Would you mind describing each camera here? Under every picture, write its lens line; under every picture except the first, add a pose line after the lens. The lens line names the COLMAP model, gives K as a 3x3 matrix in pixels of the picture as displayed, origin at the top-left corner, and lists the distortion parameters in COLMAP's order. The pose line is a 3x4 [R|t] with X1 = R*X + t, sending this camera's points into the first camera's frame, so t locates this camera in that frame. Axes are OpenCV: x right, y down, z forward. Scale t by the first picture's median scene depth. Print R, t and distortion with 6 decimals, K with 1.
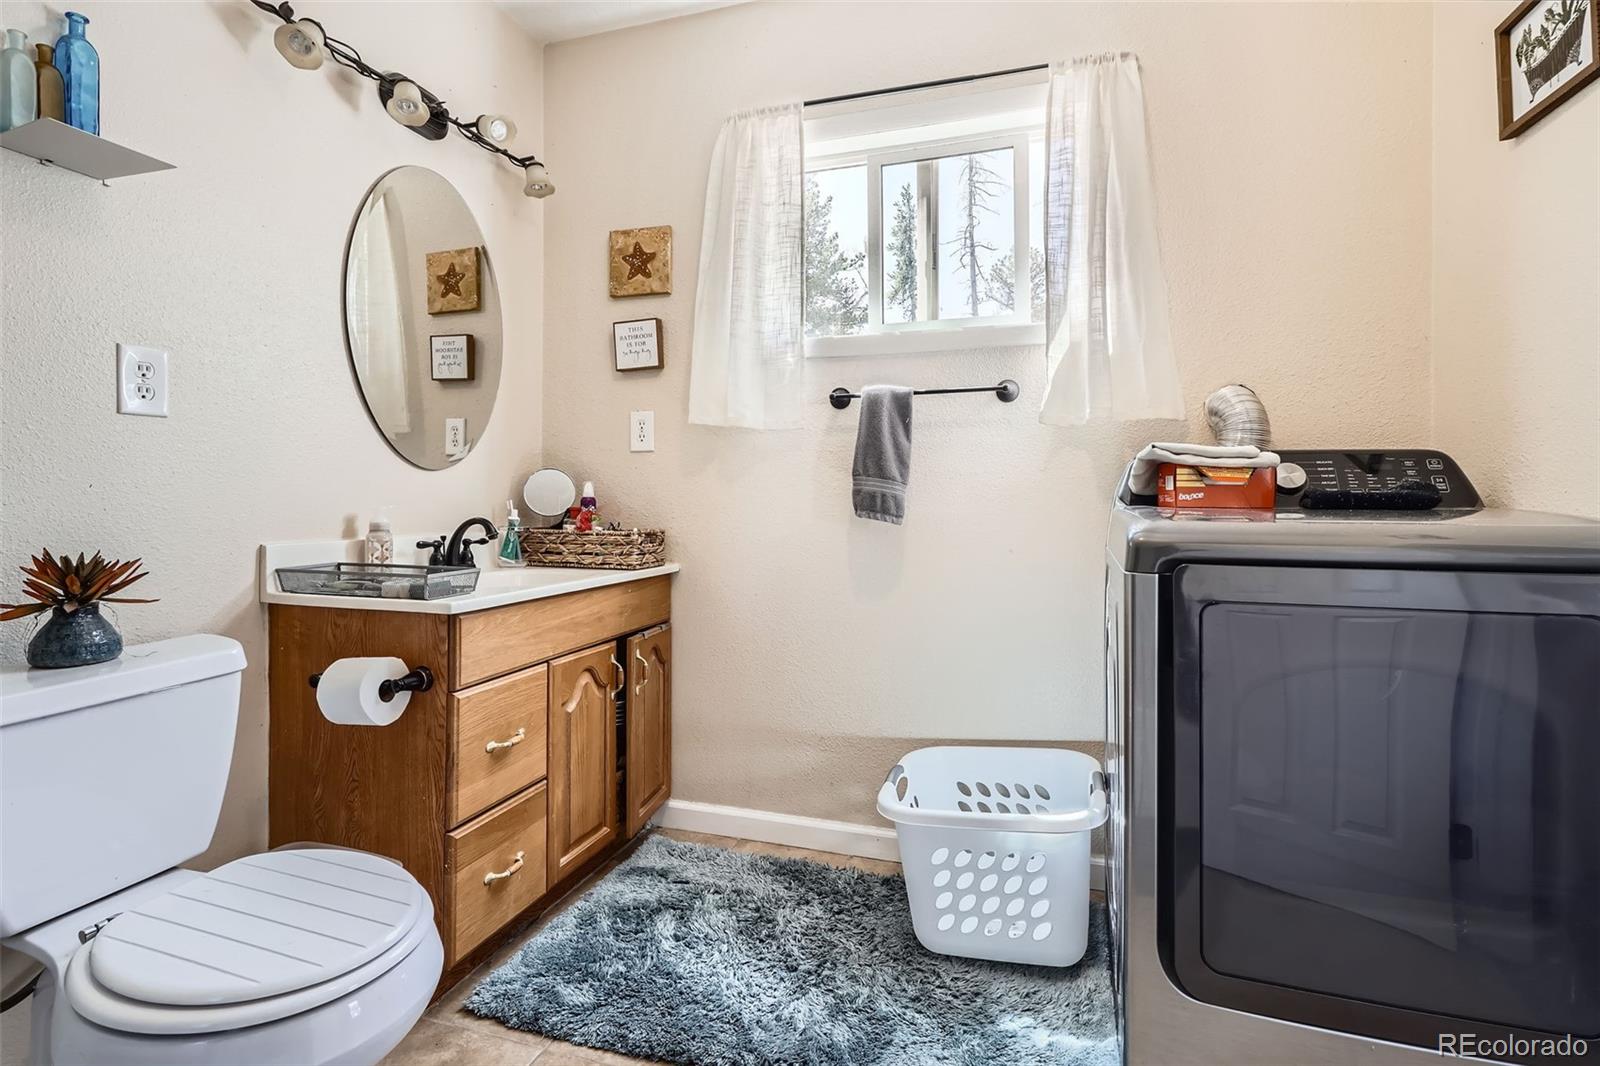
lens RADIAL K [[769.9, 0, 818.4], [0, 769.9, 501.8], [0, 0, 1]] dist [-0.001056, 0.000930]
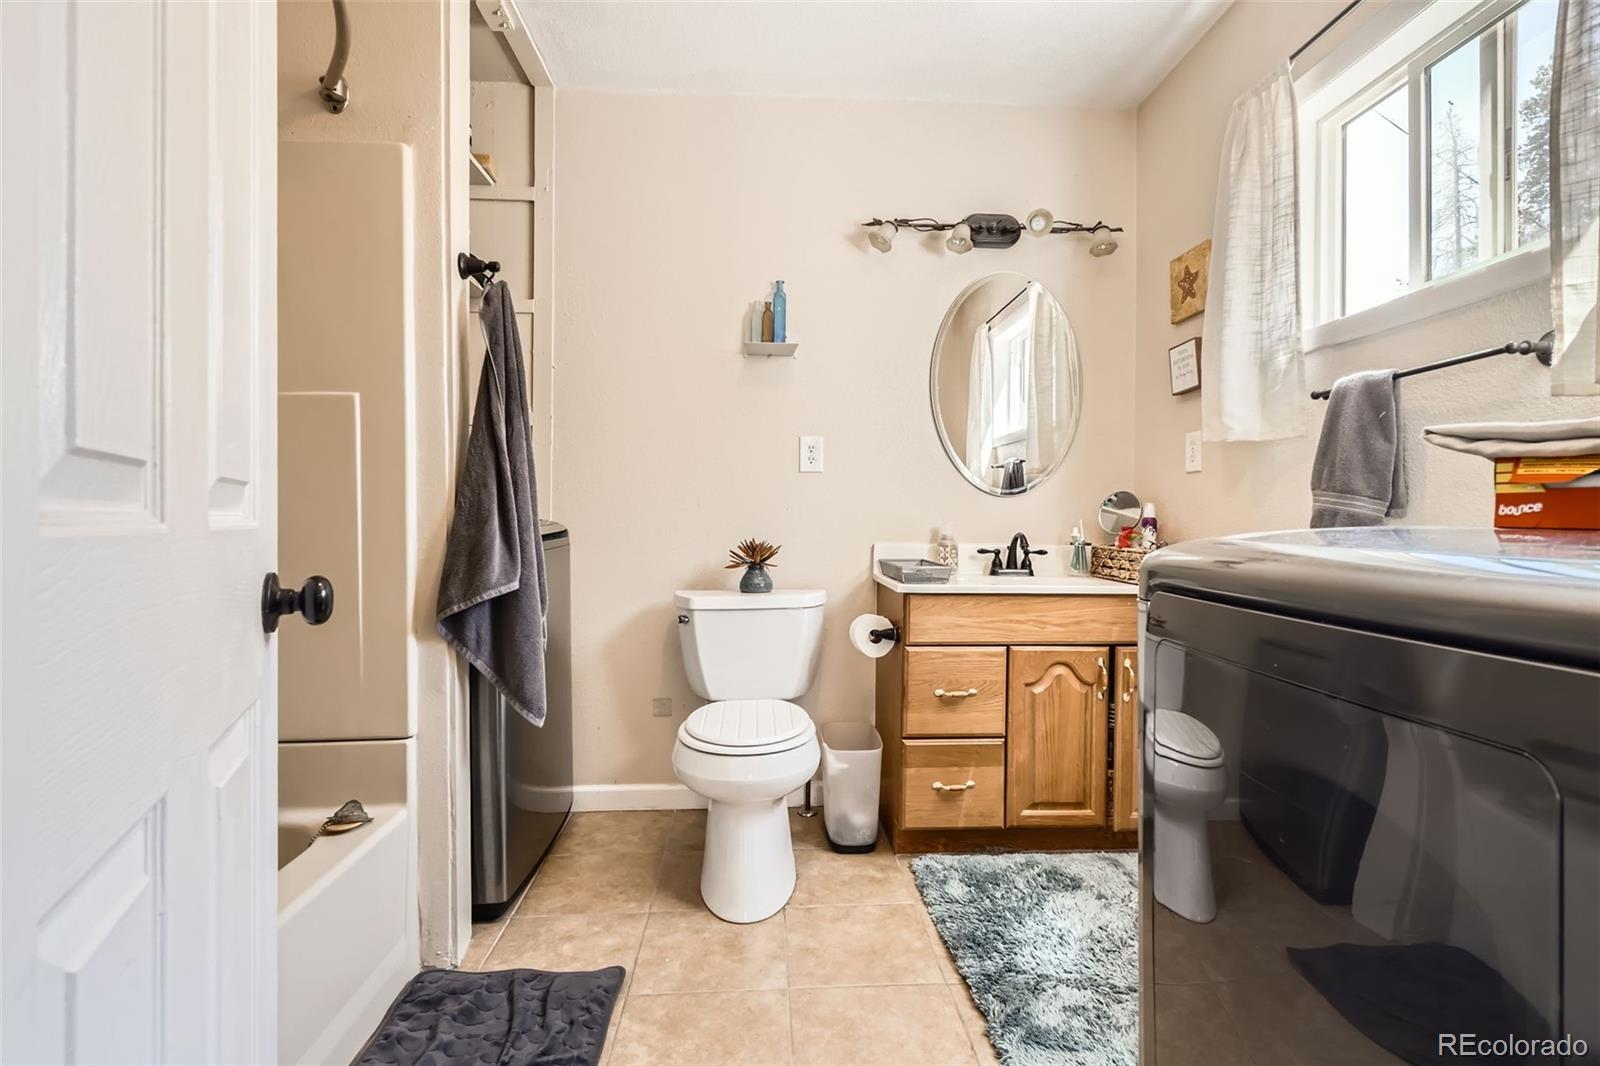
lens RADIAL K [[769.9, 0, 810.1], [0, 769.9, 521.7], [0, 0, 1]] dist [-0.001056, 0.000930]
pose [[0.368068, 0.004764, -0.929787, 0.700708], [-0.013128, 0.999914, -0.000073, 0.008114], [0.929706, 0.012233, 0.368099, 0.228856]]
